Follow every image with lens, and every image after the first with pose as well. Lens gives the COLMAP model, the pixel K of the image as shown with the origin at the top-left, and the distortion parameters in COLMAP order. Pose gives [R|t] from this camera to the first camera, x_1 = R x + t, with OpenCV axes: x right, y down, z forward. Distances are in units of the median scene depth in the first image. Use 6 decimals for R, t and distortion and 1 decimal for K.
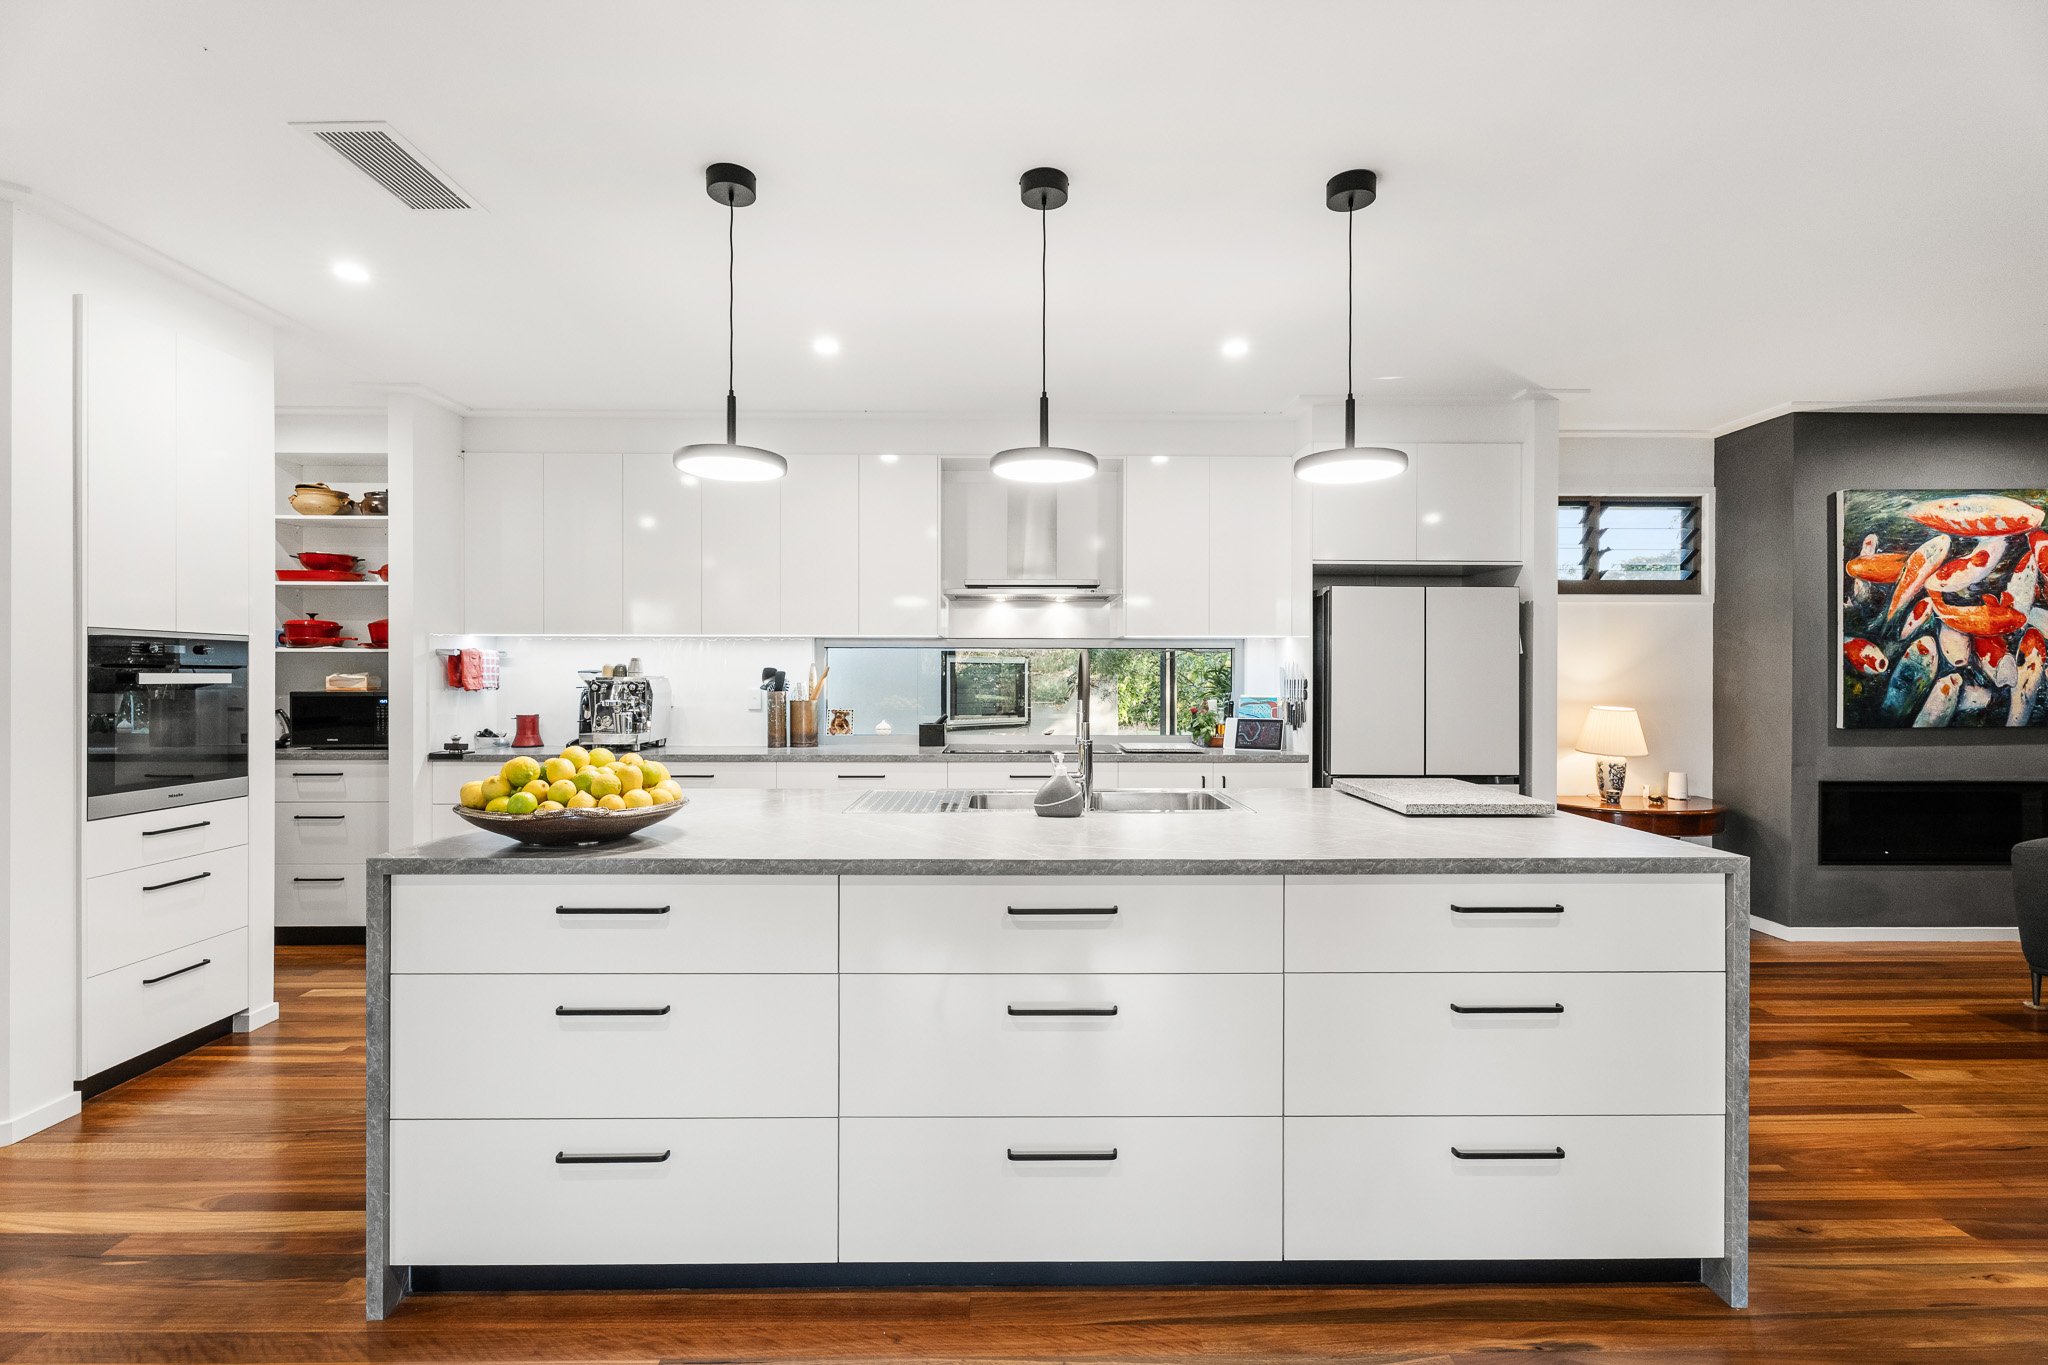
lens RADIAL K [[914.9, 0, 1032.4], [0, 914.9, 690.1], [0, 0, 1]] dist [0.000043, -0.000210]
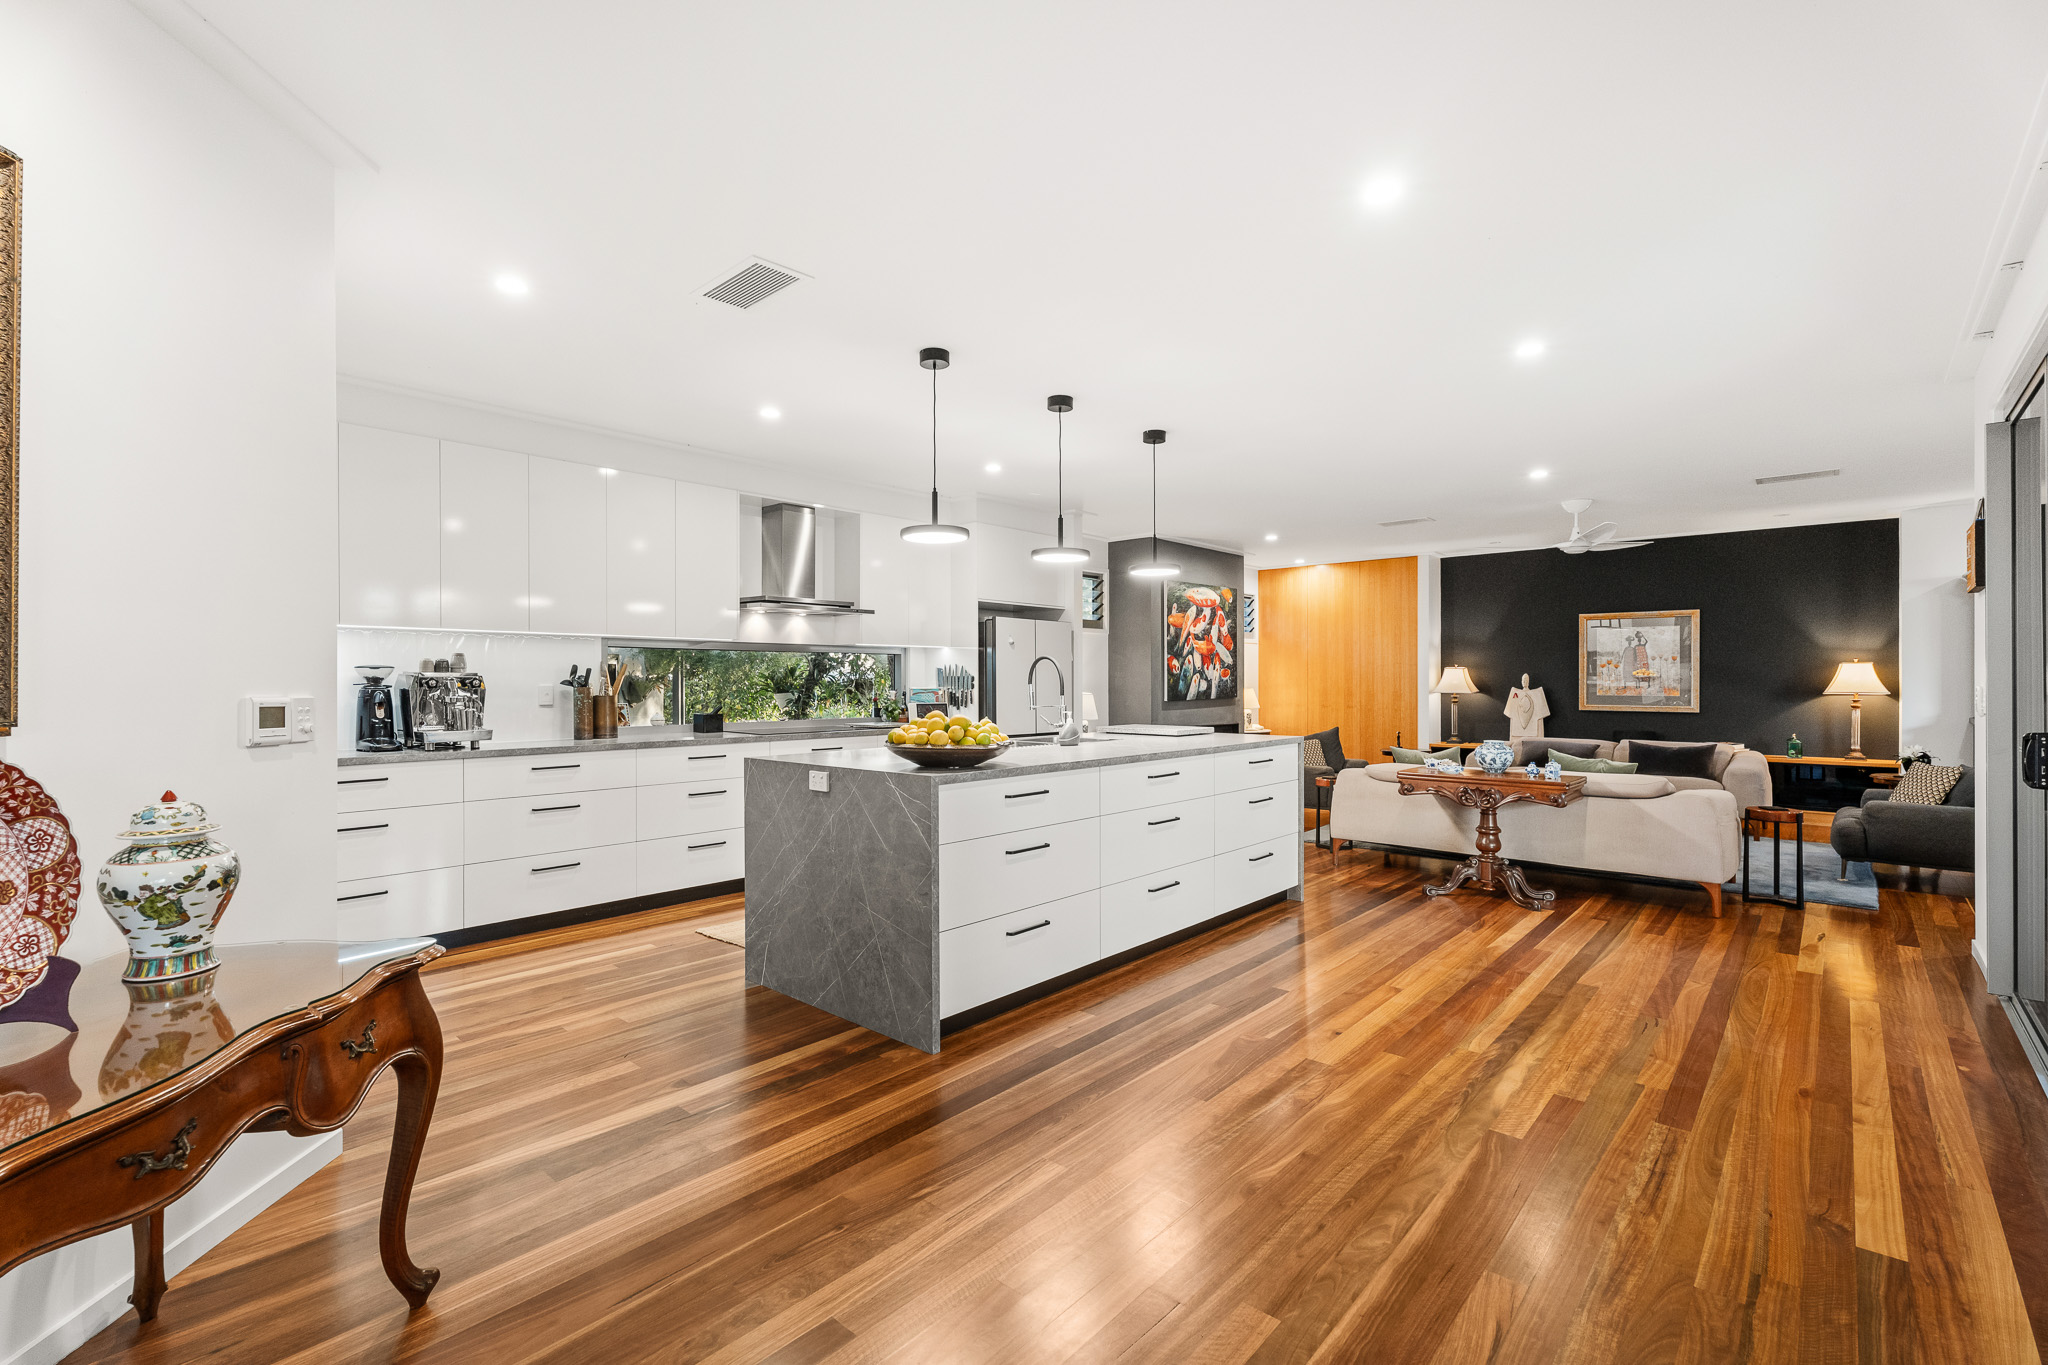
lens RADIAL K [[914.9, 0, 1019.3], [0, 914.9, 676.2], [0, 0, 1]] dist [0.000043, -0.000210]
pose [[0.681071, 0.001321, 0.732216, -0.771166], [0.013524, 0.999805, -0.014383, 0.012438], [-0.732092, 0.019699, 0.680920, -0.106367]]
